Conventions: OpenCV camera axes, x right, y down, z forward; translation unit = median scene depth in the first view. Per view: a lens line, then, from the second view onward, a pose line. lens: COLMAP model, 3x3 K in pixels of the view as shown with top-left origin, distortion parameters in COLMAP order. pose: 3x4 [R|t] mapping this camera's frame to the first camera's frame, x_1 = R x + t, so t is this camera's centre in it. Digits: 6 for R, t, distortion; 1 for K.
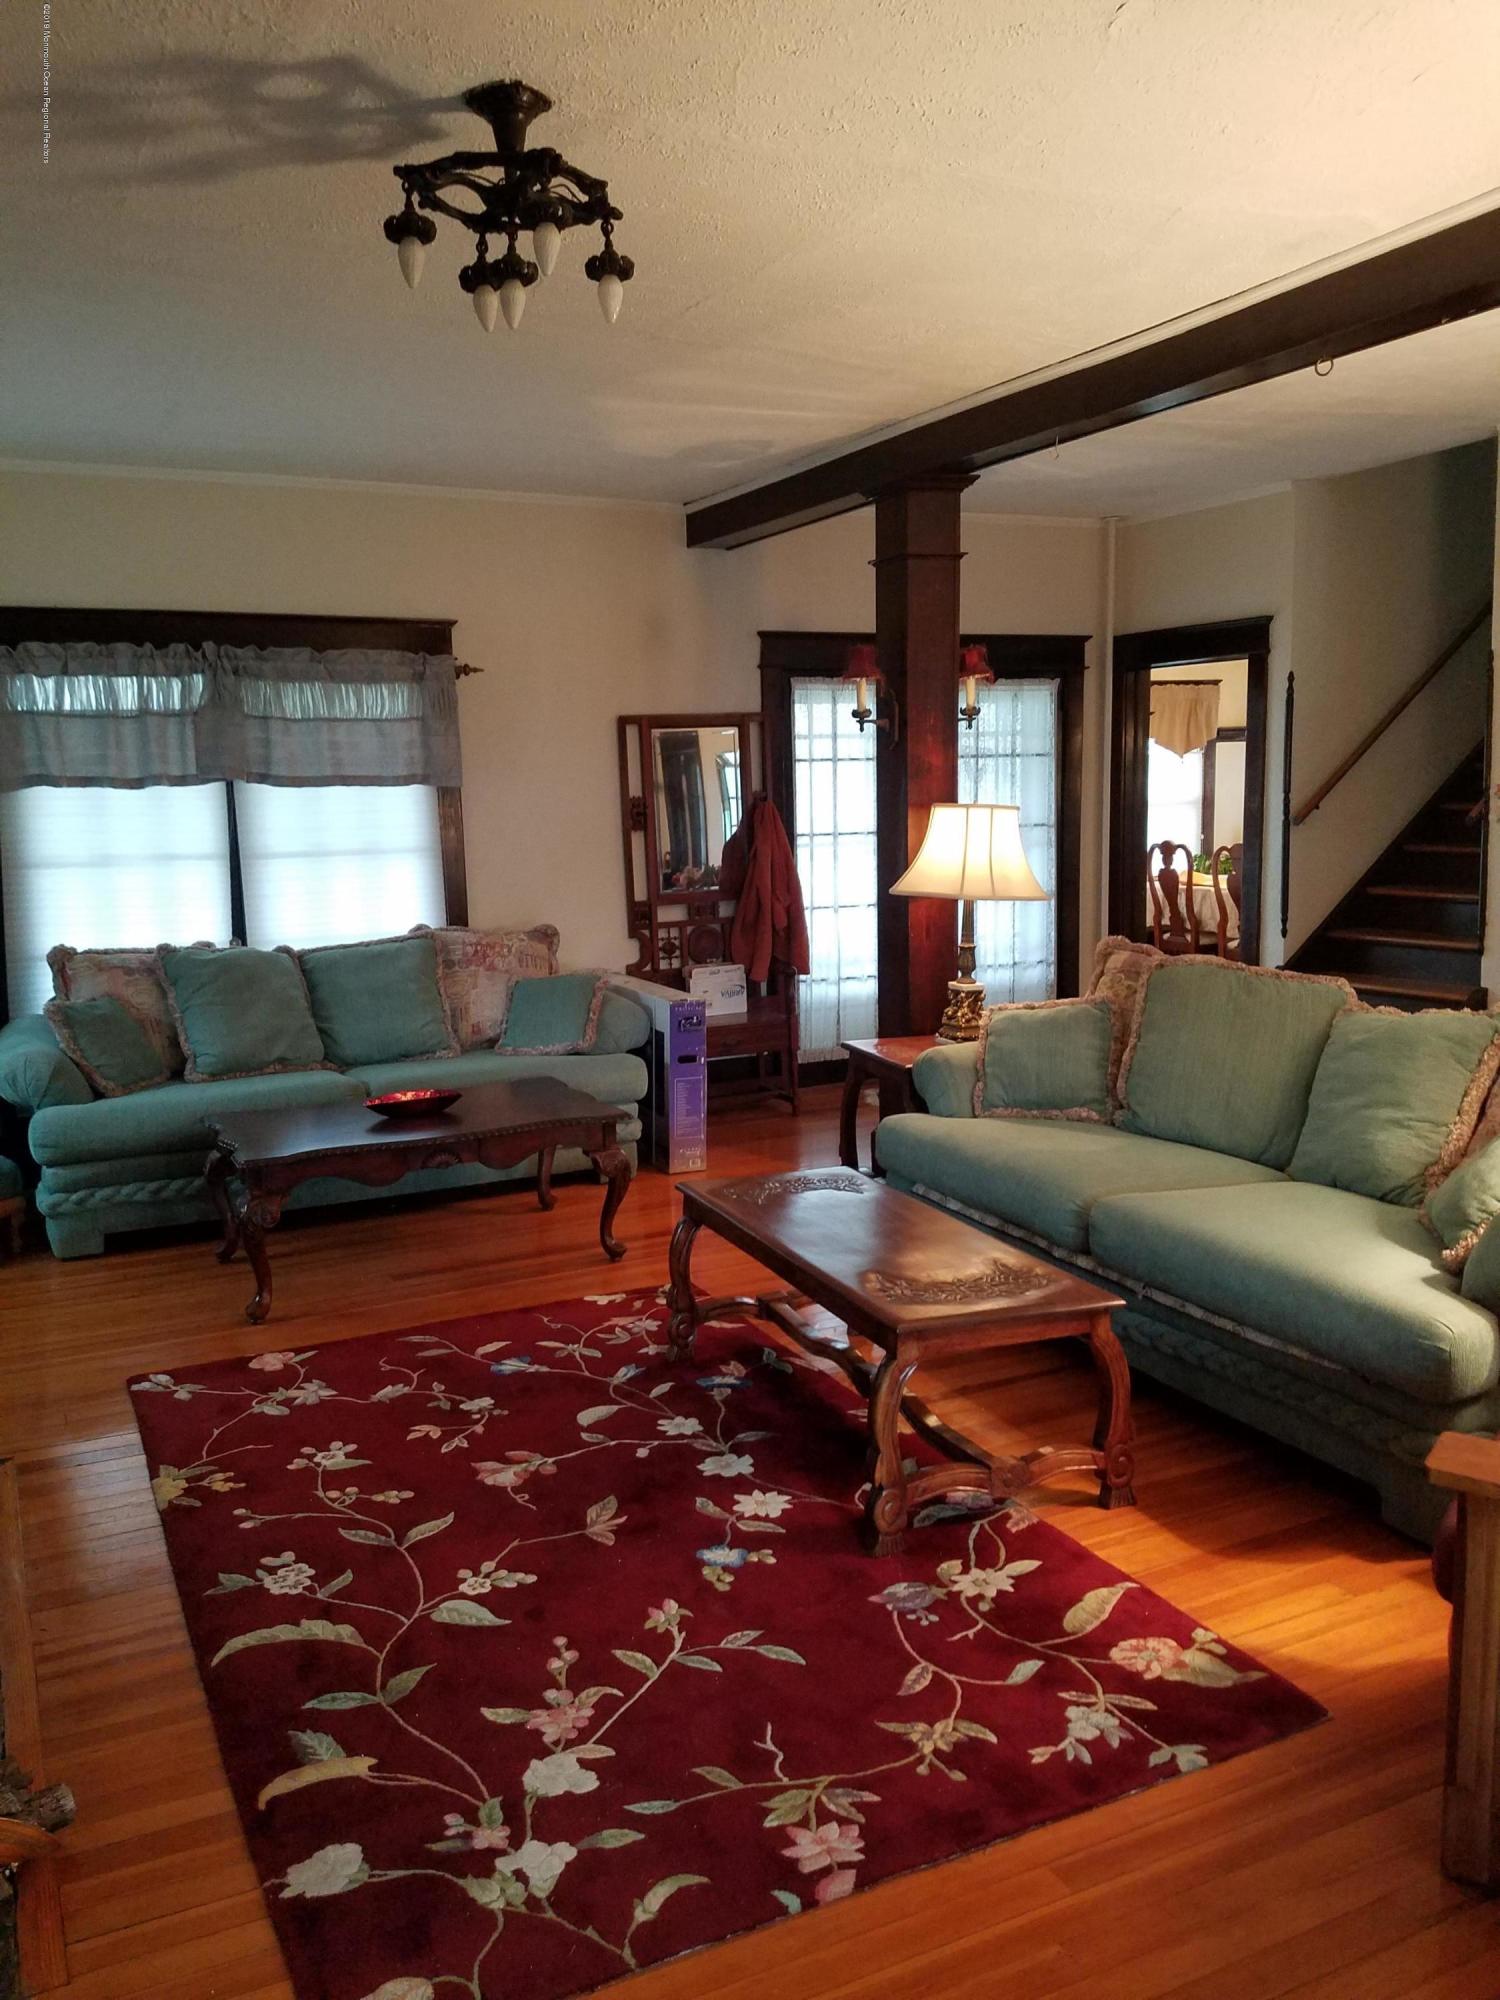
lens RADIAL K [[1546.4, 0, 753.3], [0, 1546.4, 1014.8], [0, 0, 1]] dist [0.121298, -0.180609]
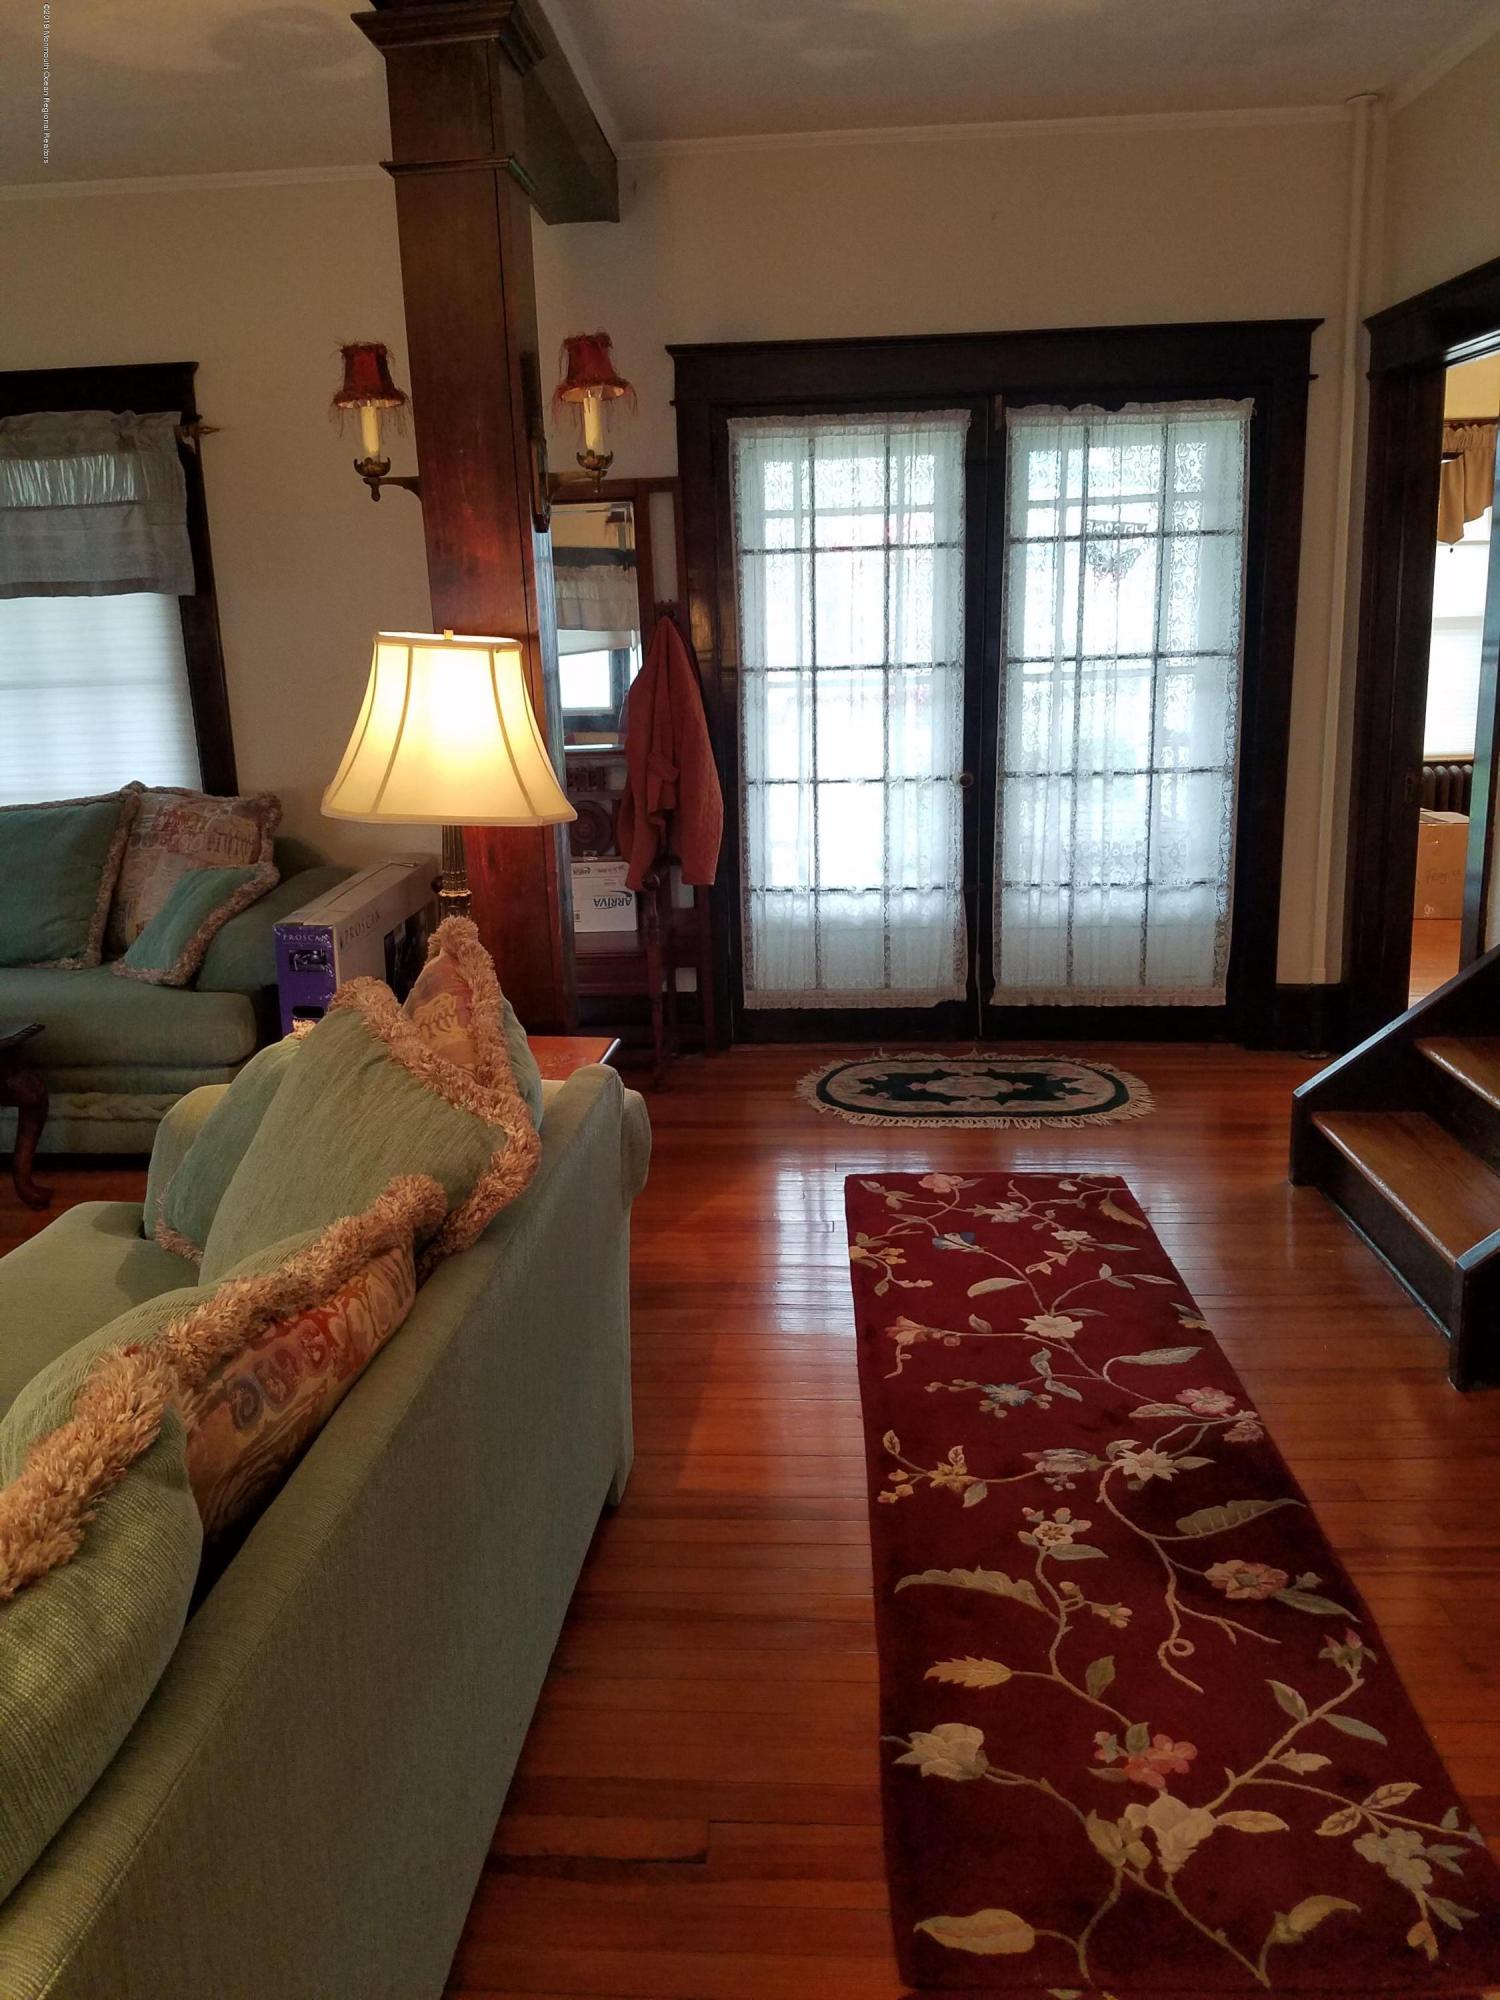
lens RADIAL K [[1550.1, 0, 733.0], [0, 1550.1, 984.4], [0, 0, 1]] dist [0.032279, -0.030834]
pose [[0.858002, 0.121266, -0.499127, 0.434132], [-0.065705, 0.989660, 0.127496, -0.078346], [0.509427, -0.076597, 0.857098, 0.503098]]
